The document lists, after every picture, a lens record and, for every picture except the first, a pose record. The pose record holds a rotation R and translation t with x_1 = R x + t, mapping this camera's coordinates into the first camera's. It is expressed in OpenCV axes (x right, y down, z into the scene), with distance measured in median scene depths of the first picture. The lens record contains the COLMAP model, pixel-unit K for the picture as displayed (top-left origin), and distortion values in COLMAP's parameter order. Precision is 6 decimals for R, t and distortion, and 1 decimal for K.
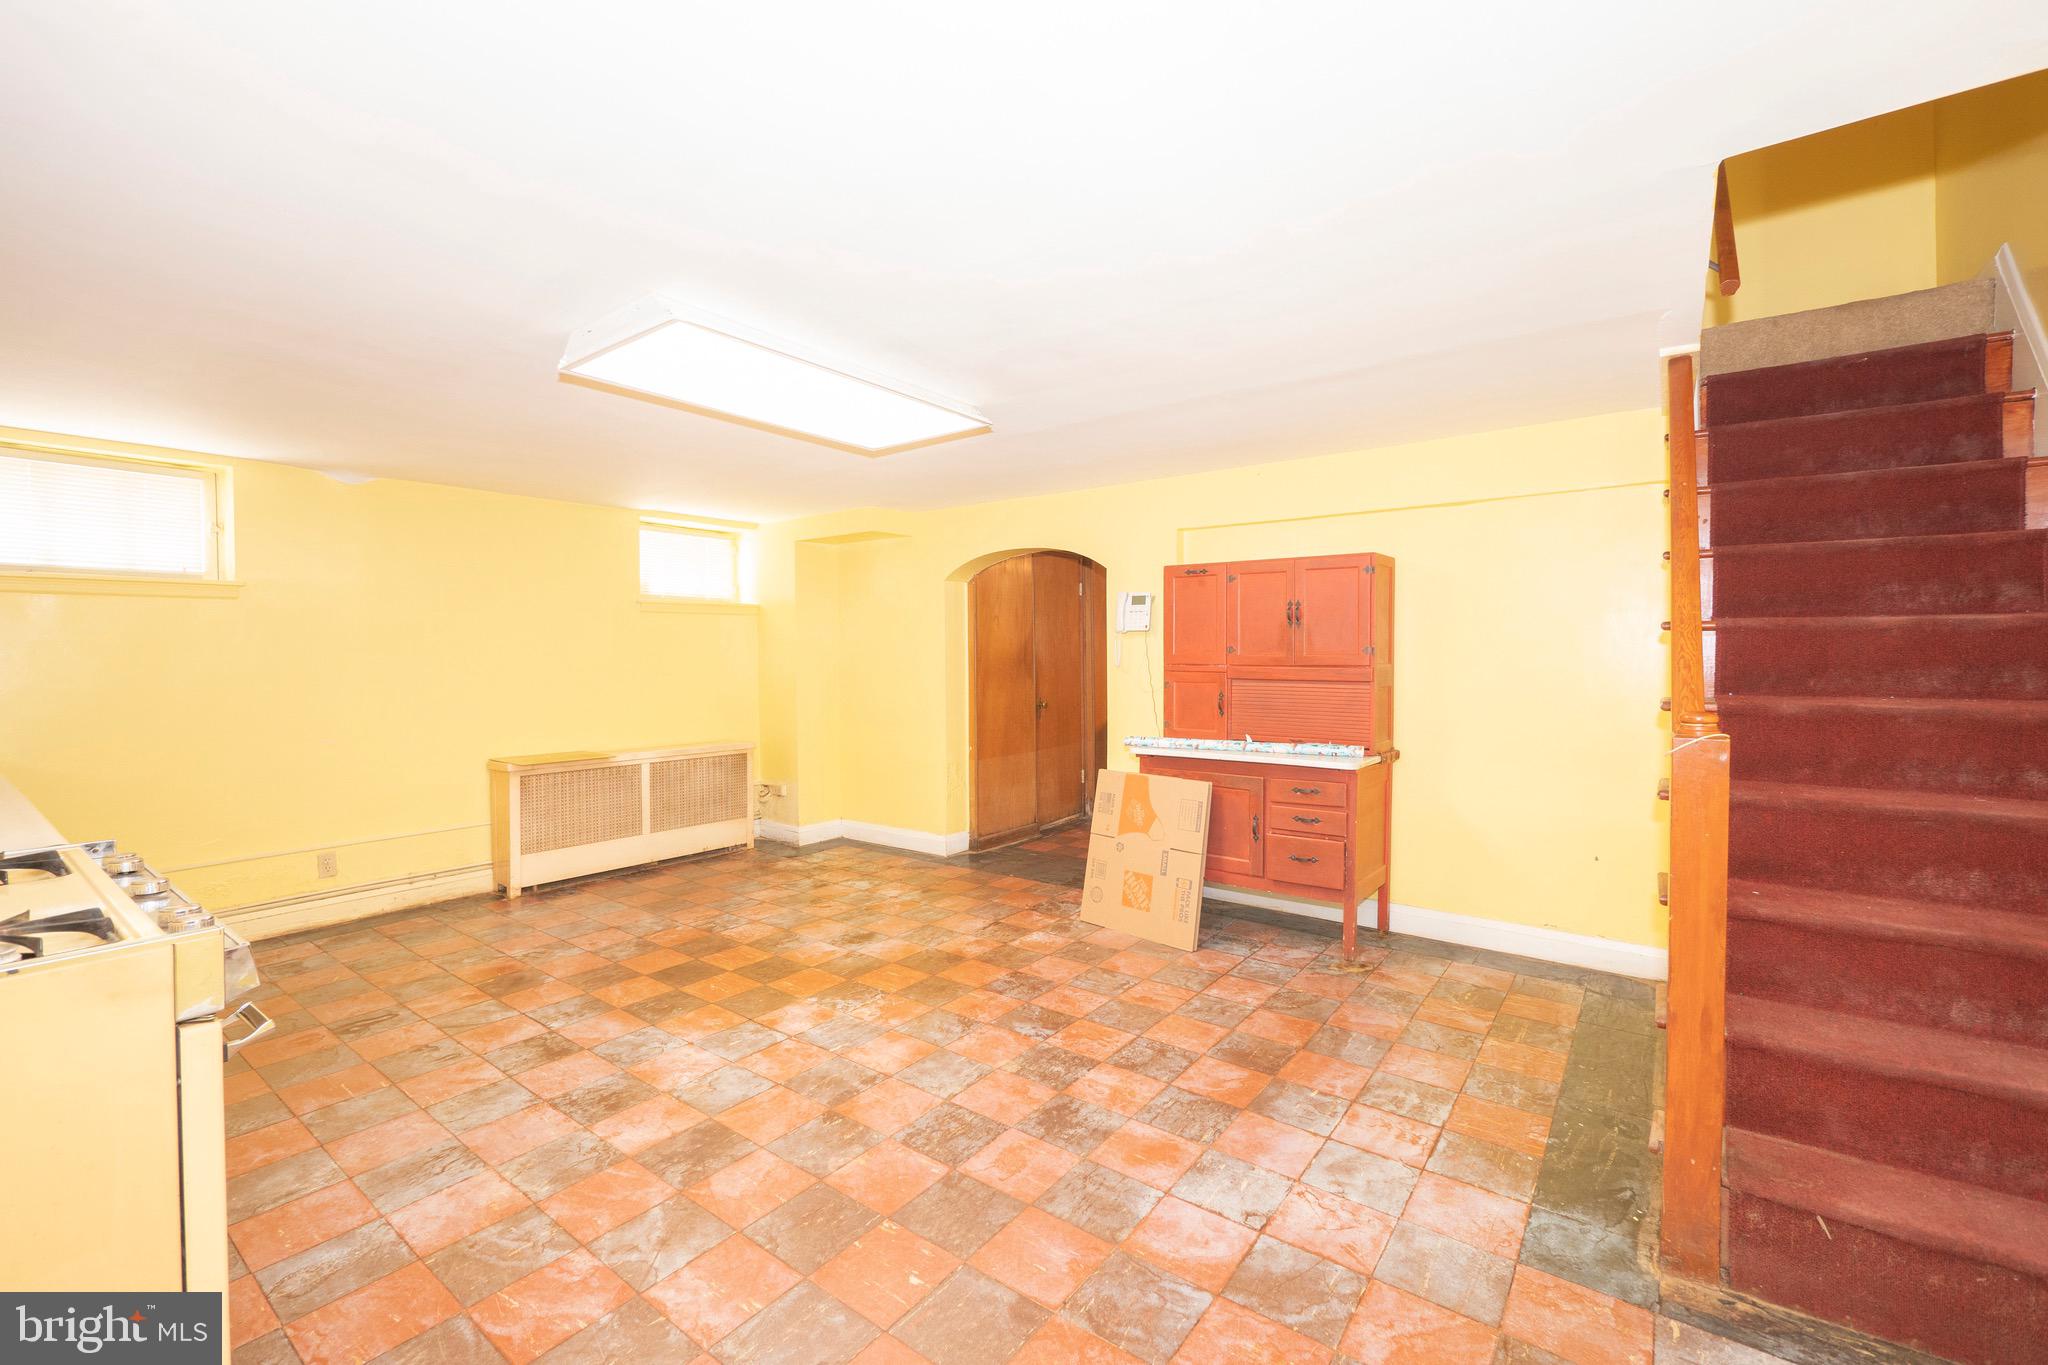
lens RADIAL K [[865.7, 0, 1021.5], [0, 865.7, 667.5], [0, 0, 1]] dist [-0.003898, 0.000324]
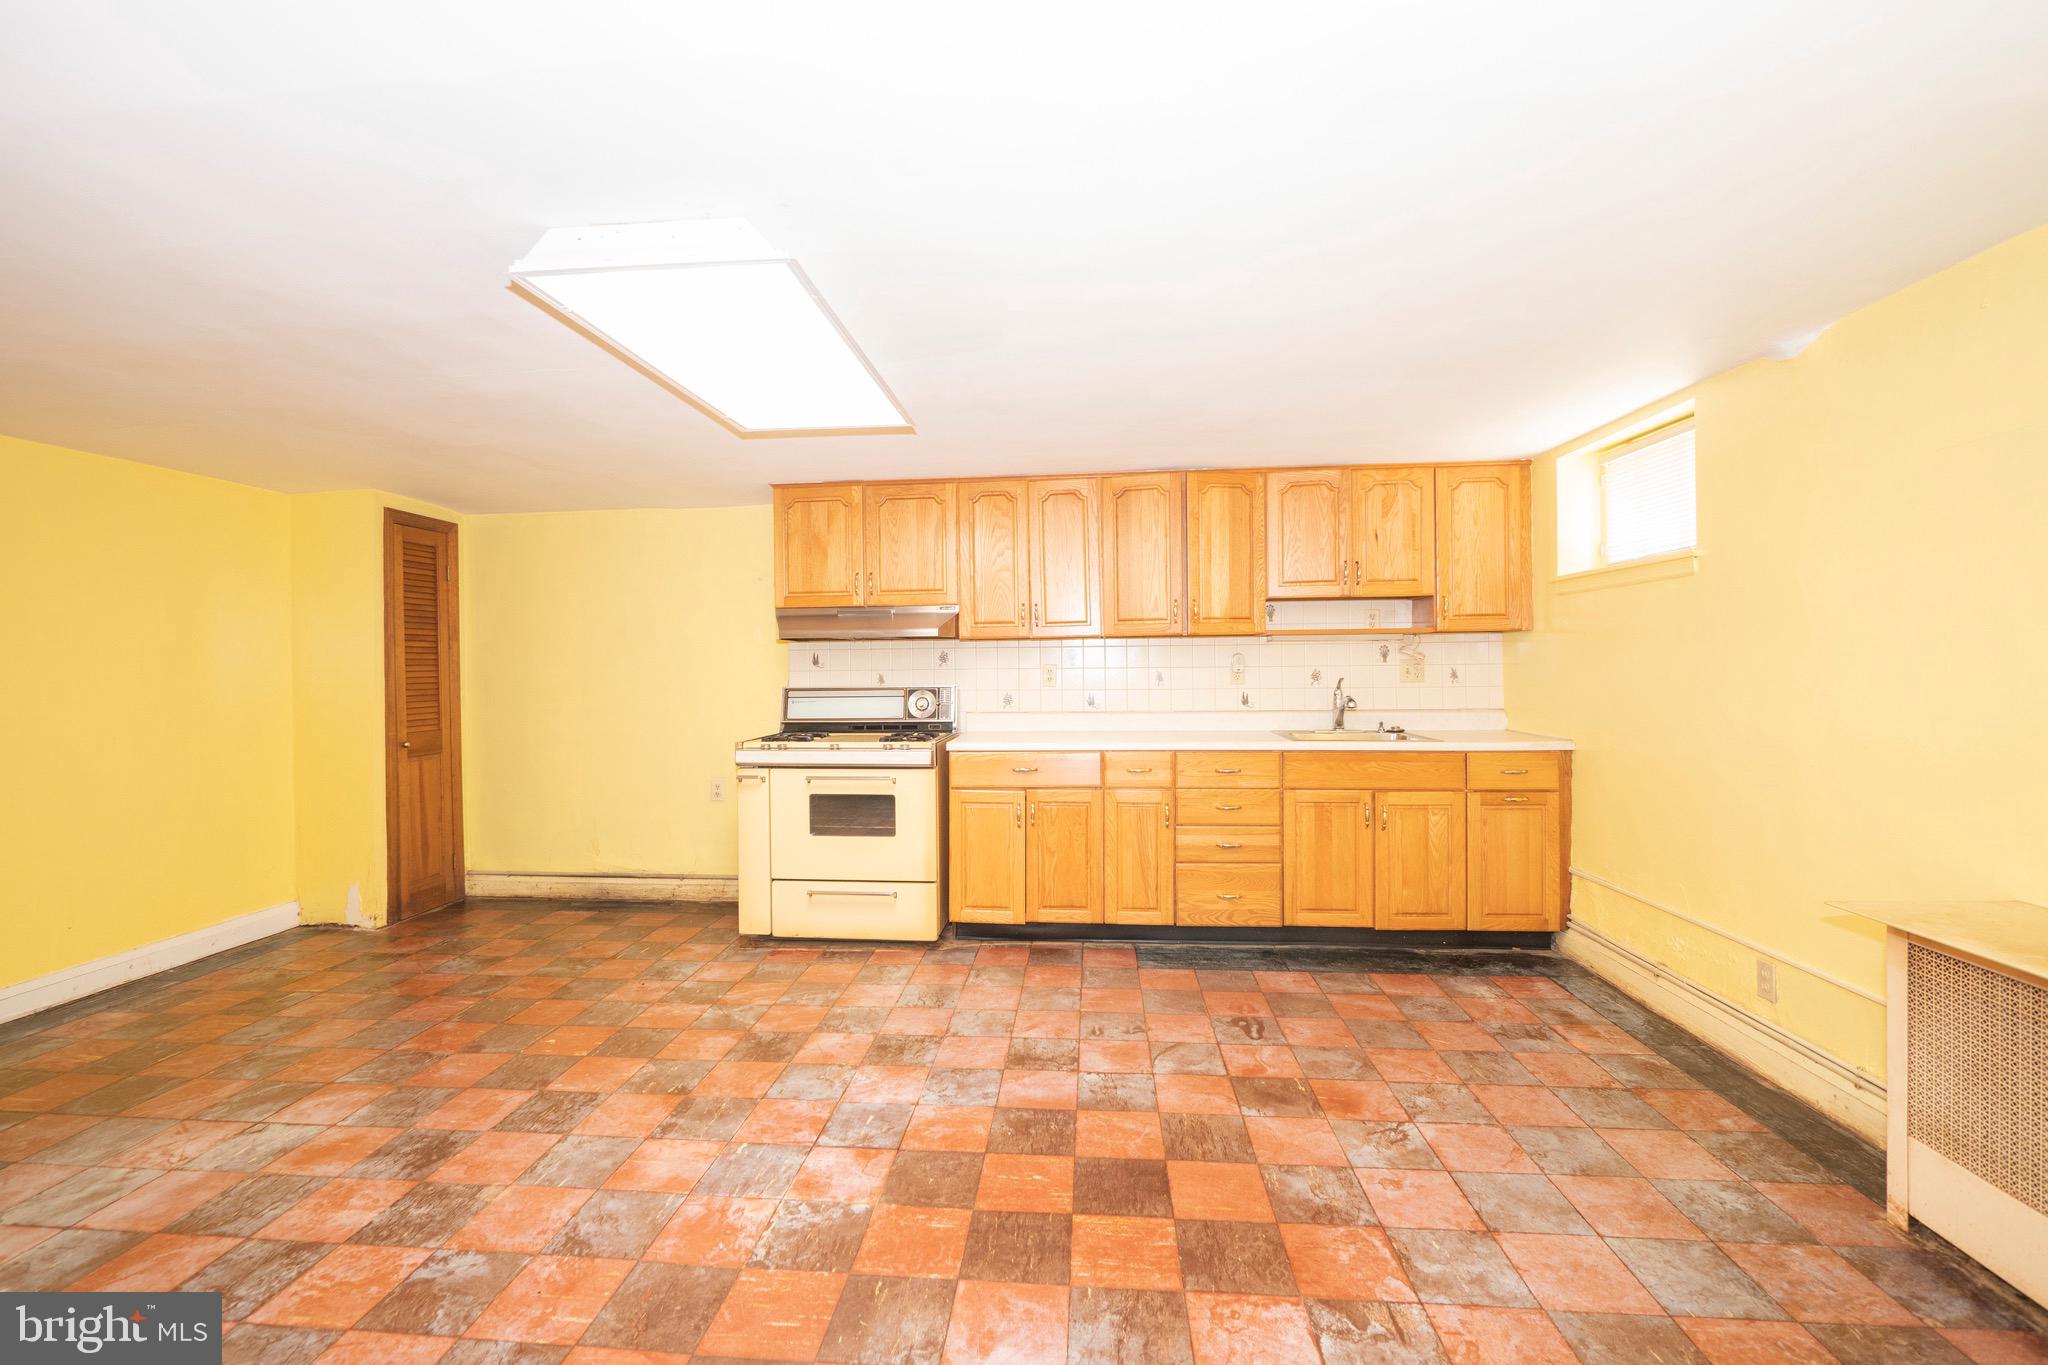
lens RADIAL K [[865.7, 0, 1023.3], [0, 865.7, 671.1], [0, 0, 1]] dist [-0.003898, 0.000324]
pose [[-0.848359, 0.021855, -0.528970, -0.017395], [0.010691, 0.999651, 0.024156, -0.029151], [0.529313, 0.014838, -0.848297, 1.817877]]
